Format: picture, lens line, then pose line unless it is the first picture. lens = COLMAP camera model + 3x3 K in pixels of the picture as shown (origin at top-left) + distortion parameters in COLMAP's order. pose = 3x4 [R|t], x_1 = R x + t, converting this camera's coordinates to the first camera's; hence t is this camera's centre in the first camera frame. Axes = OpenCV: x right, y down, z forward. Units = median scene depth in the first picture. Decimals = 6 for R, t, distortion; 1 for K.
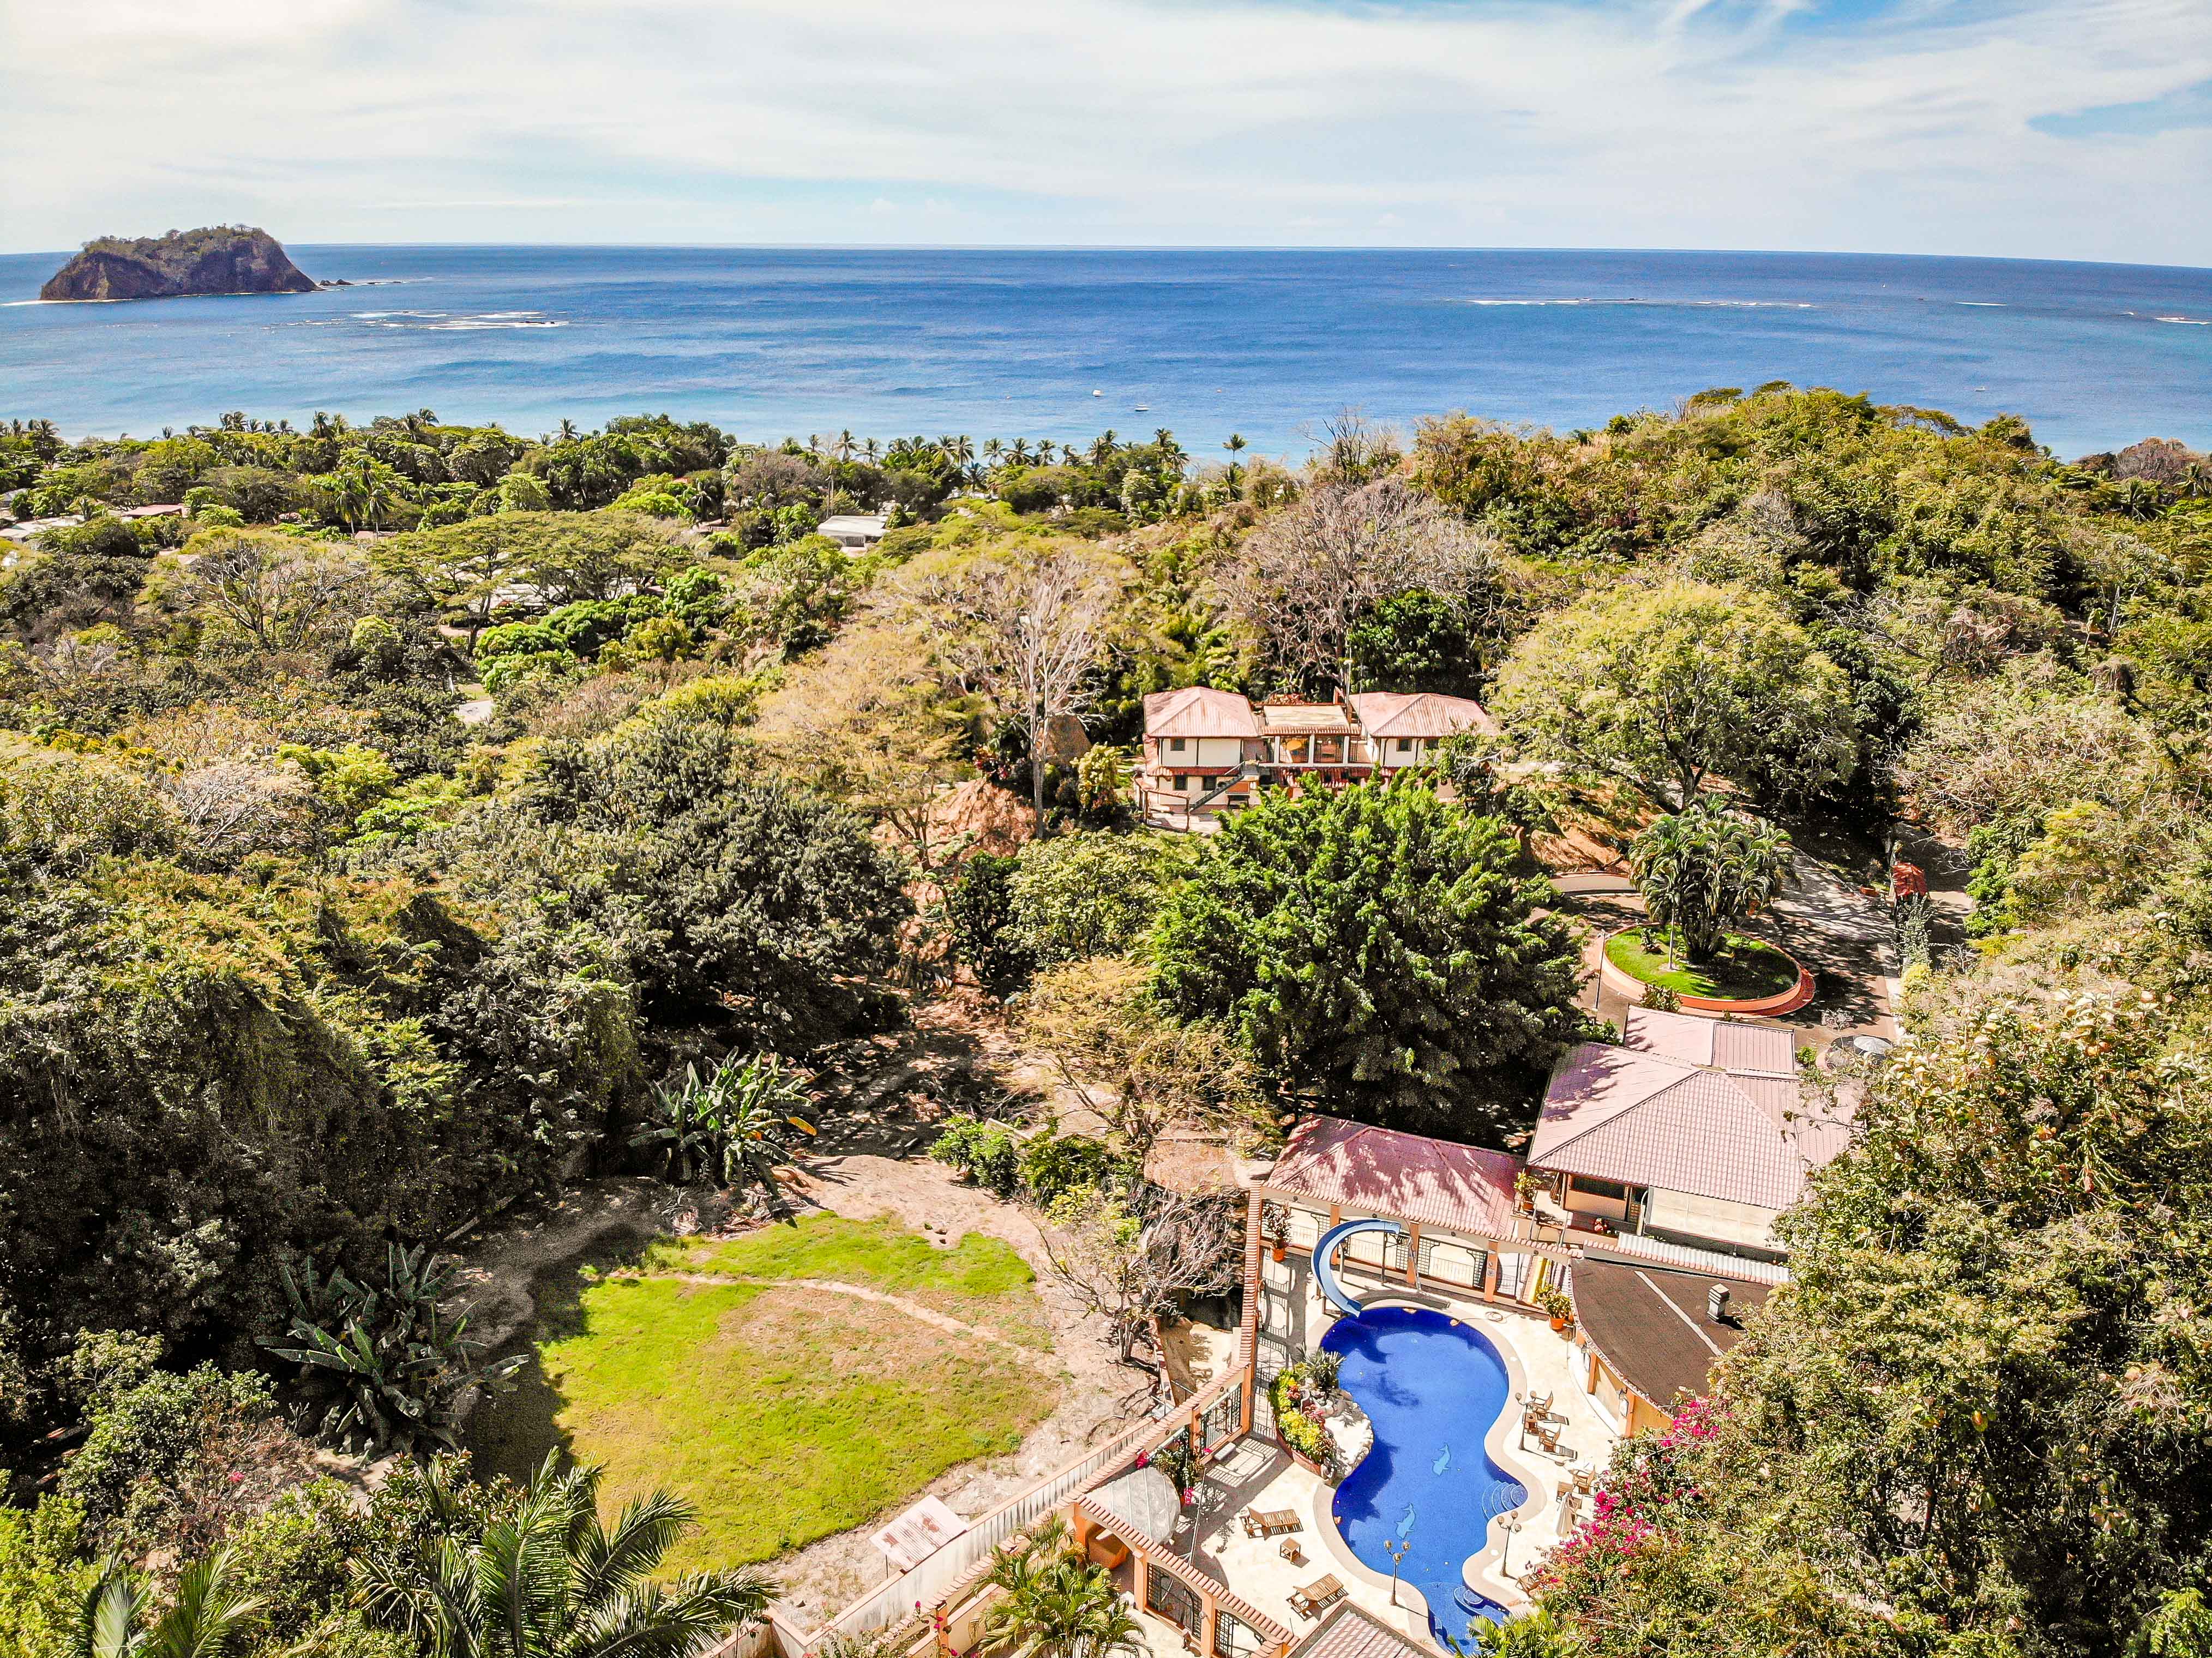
lens RADIAL K [[1651.4, 0, 1106.0], [0, 1651.4, 829.0], [0, 0, 1]] dist [-0.000943, -0.084592]
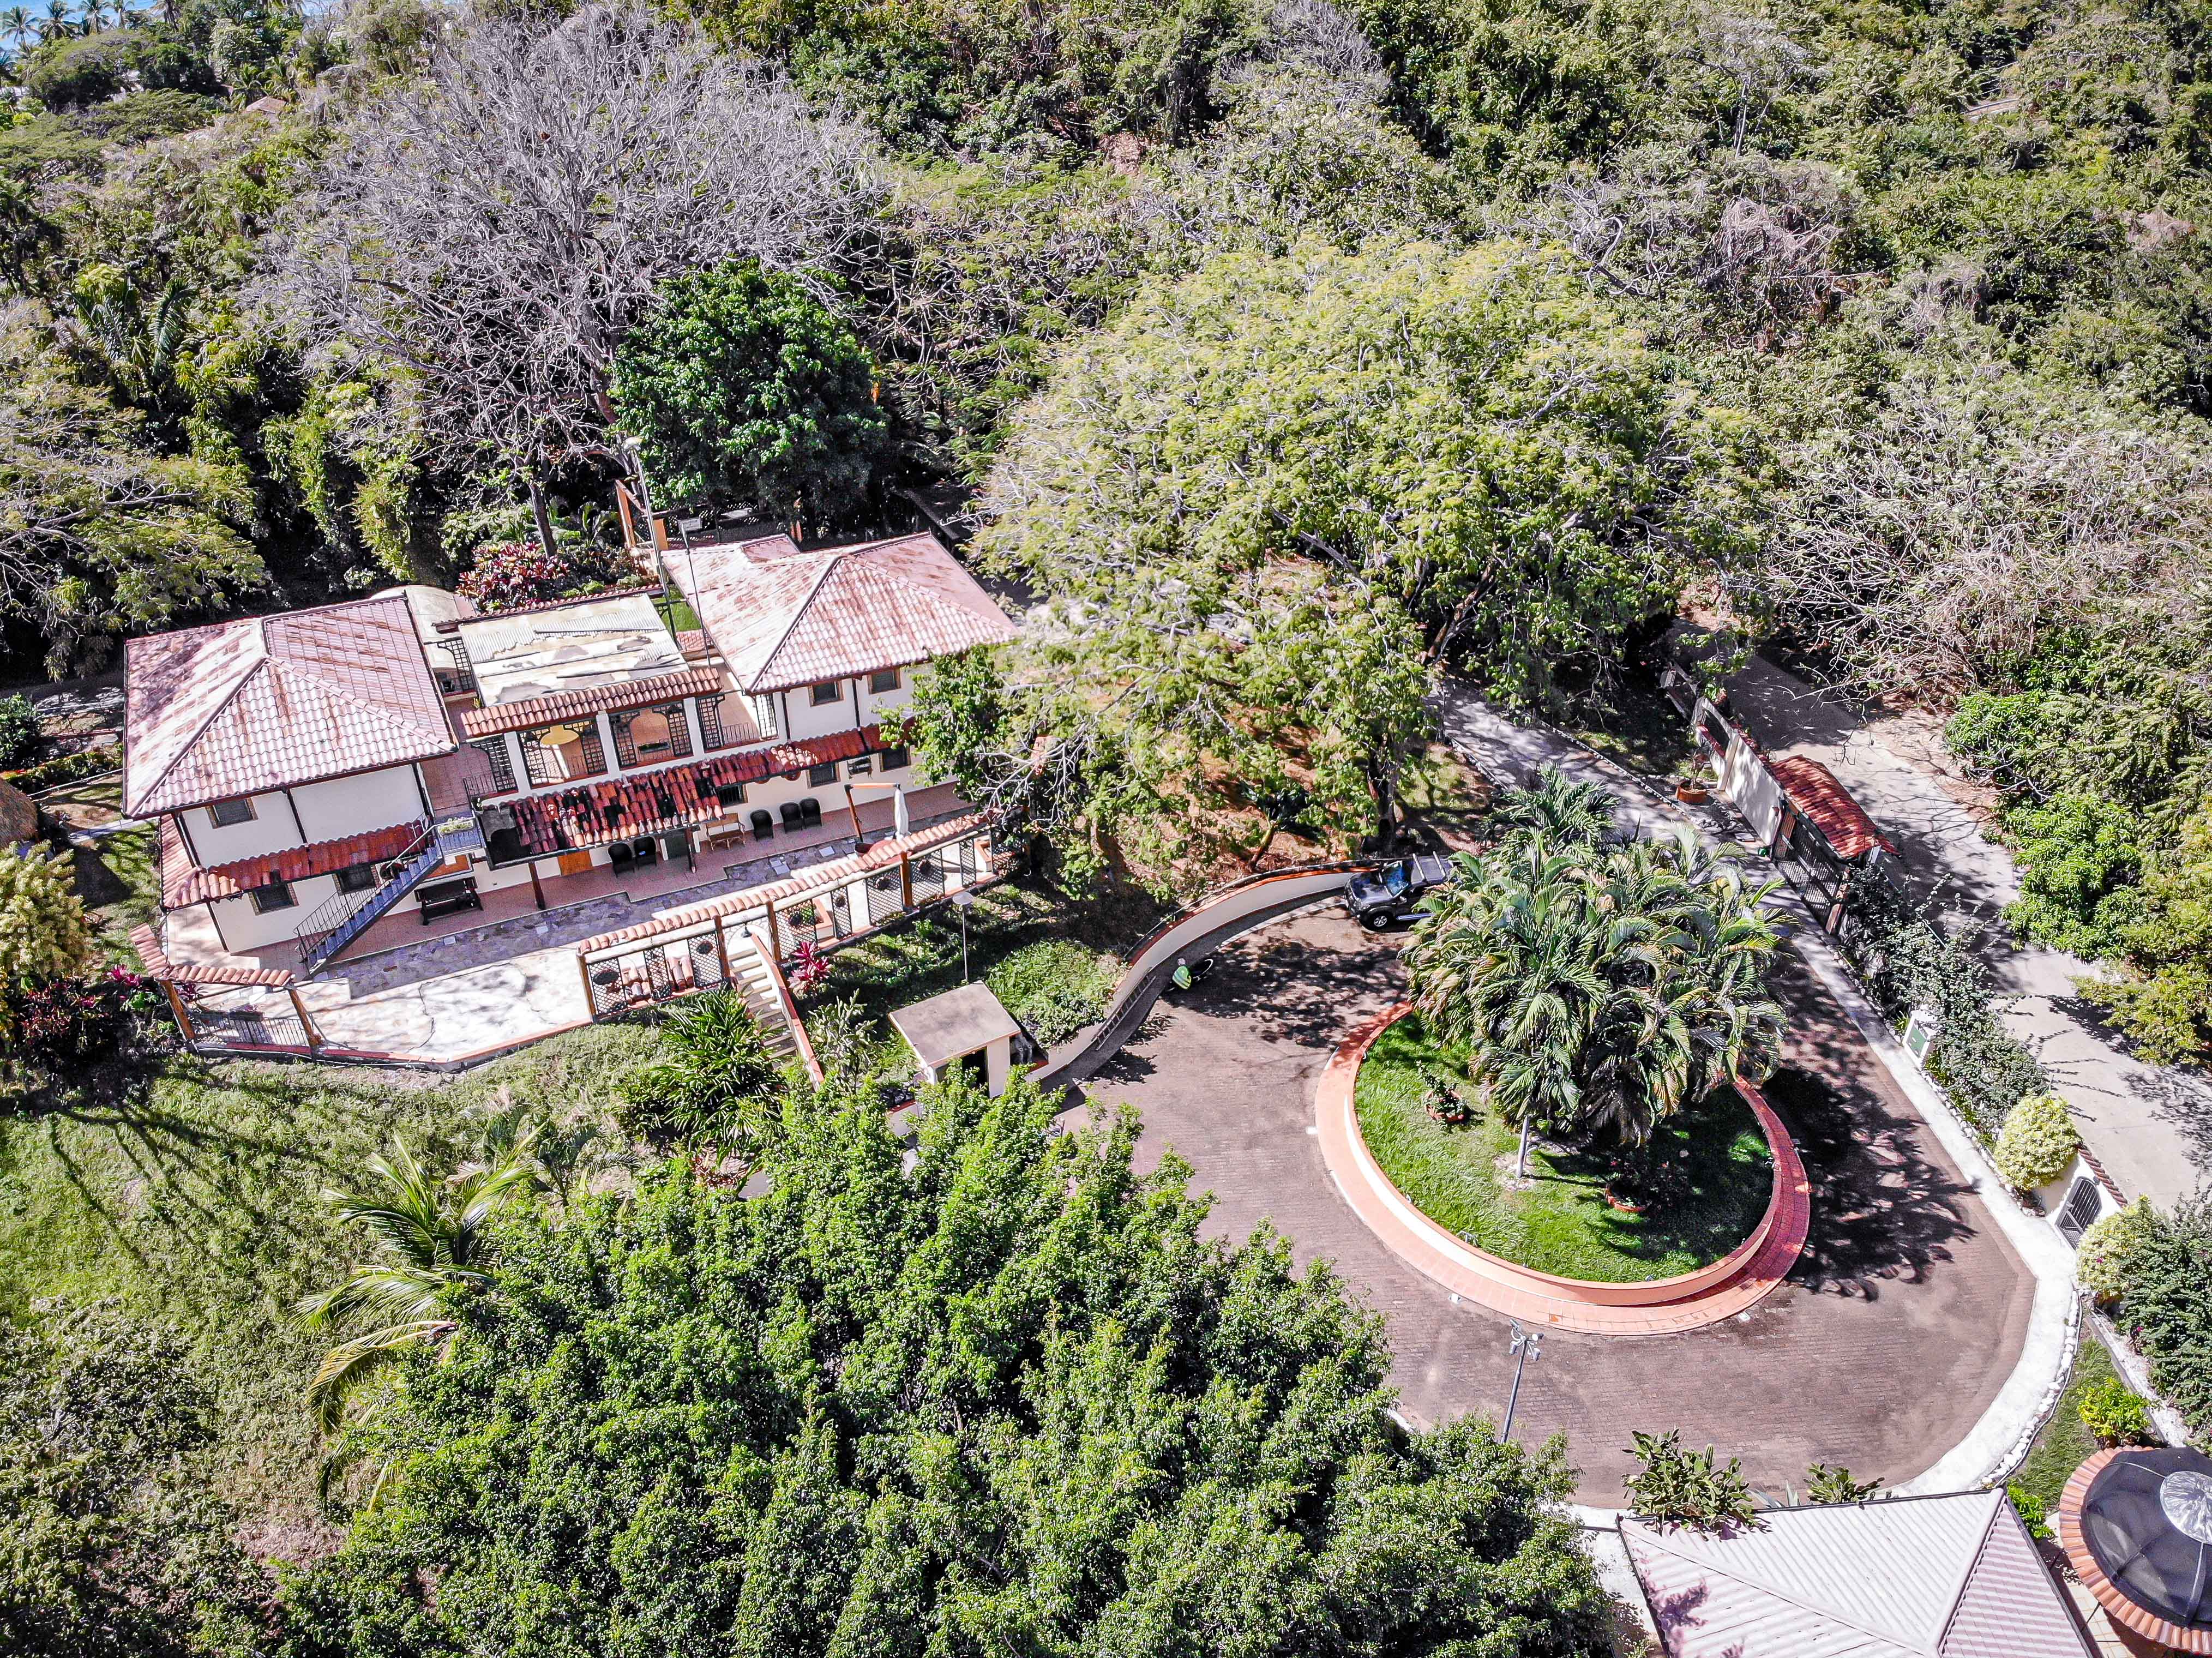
lens RADIAL K [[1496.3, 0, 1156.0], [0, 1496.3, 879.5], [0, 0, 1]] dist [0.249418, -0.260330]
pose [[0.889216, -0.263574, 0.373929, 0.027982], [0.142894, 0.936479, 0.320294, -0.036504], [-0.434598, -0.231378, 0.870396, 0.177038]]
